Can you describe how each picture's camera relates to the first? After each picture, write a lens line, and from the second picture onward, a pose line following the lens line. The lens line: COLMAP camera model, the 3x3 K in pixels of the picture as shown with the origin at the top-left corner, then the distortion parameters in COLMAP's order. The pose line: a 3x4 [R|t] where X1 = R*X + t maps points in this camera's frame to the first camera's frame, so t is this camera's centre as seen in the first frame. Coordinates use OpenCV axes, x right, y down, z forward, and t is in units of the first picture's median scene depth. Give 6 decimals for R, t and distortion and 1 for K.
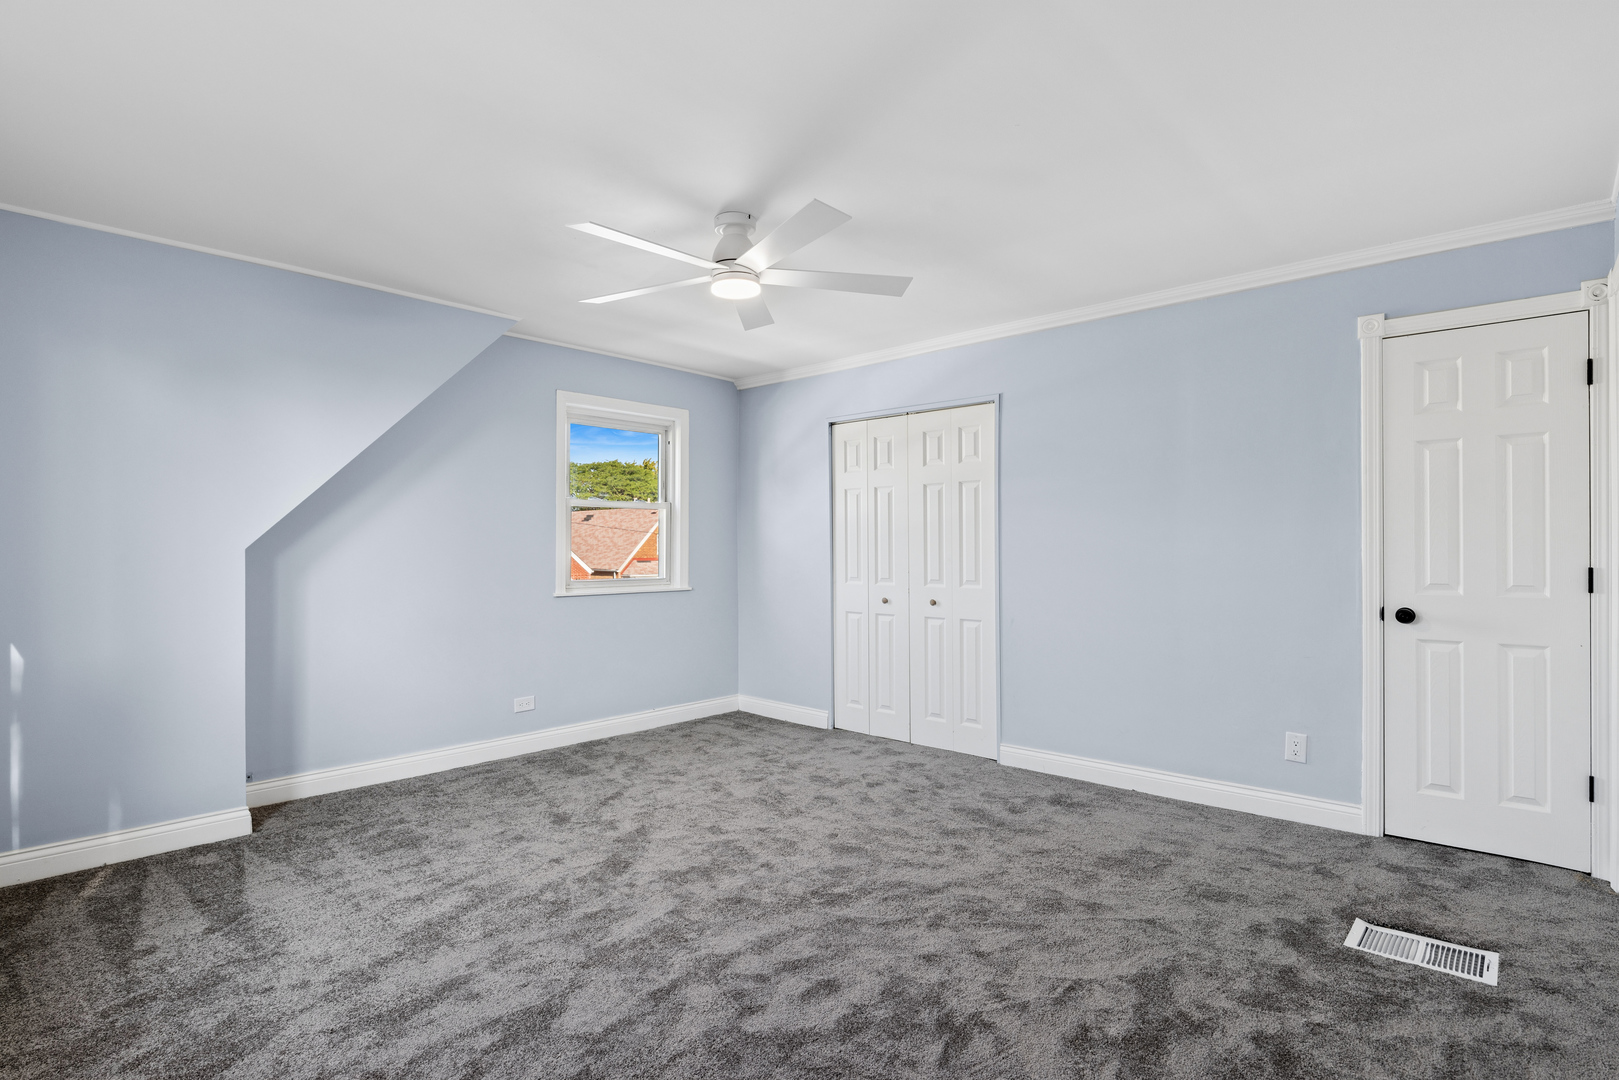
lens RADIAL K [[805.3, 0, 812.1], [0, 805.3, 541.8], [0, 0, 1]] dist [-0.007986, 0.000284]
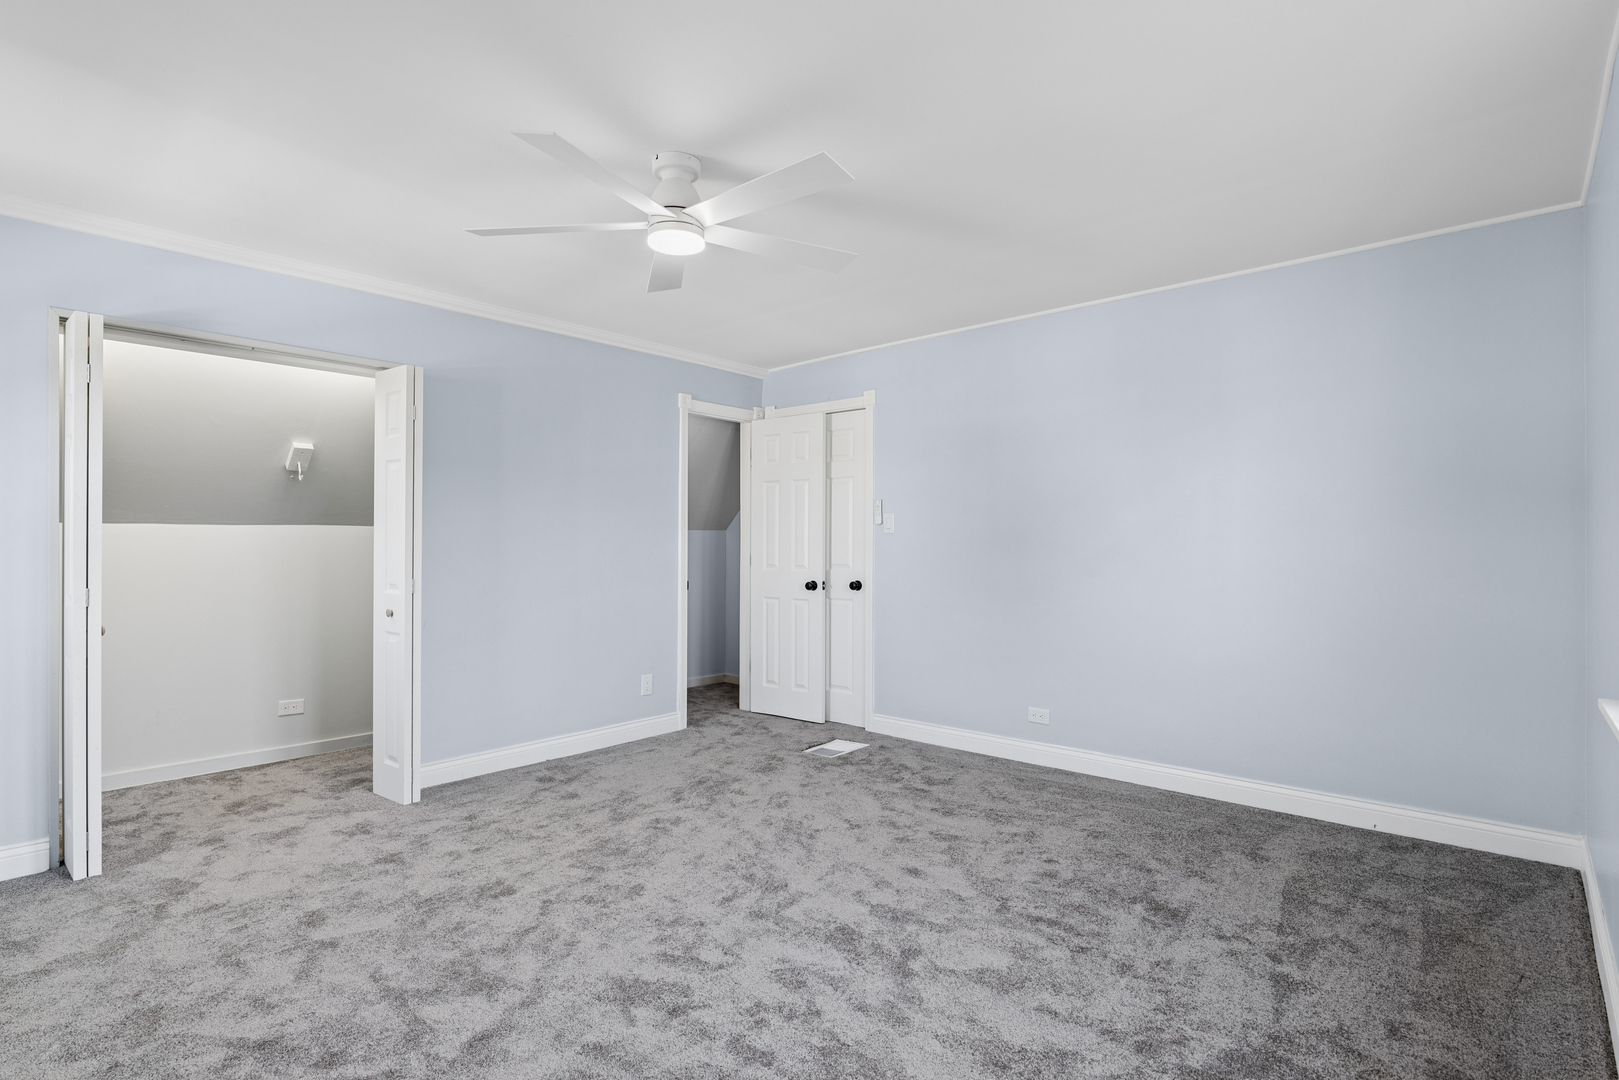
lens RADIAL K [[805.3, 0, 812.1], [0, 805.3, 541.8], [0, 0, 1]] dist [-0.007986, 0.000284]
pose [[-0.017238, 0.001819, 0.999850, -0.863277], [-0.009819, 0.999950, -0.001989, 0.004074], [-0.999803, -0.009852, -0.017220, 0.773725]]
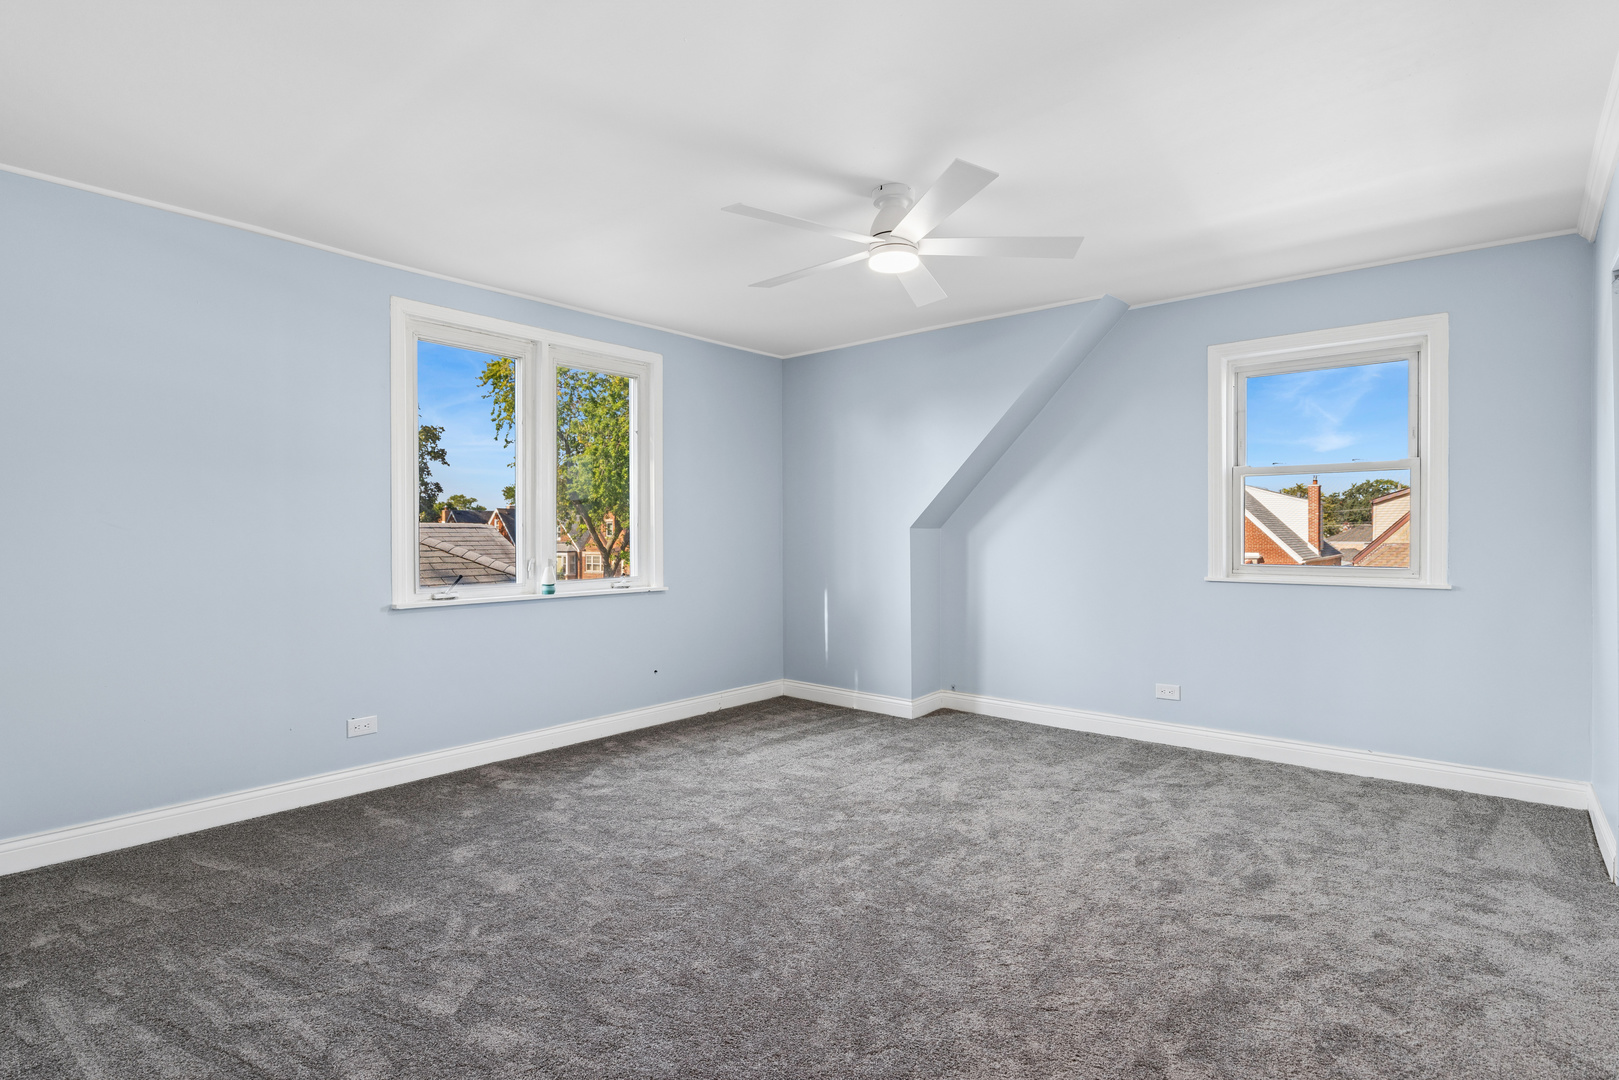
lens RADIAL K [[805.3, 0, 812.1], [0, 805.3, 541.8], [0, 0, 1]] dist [-0.007986, 0.000284]
pose [[0.043093, 0.017084, -0.998925, 0.782616], [0.014164, 0.999743, 0.017709, 0.004400], [0.998971, -0.014912, 0.042840, 0.753061]]
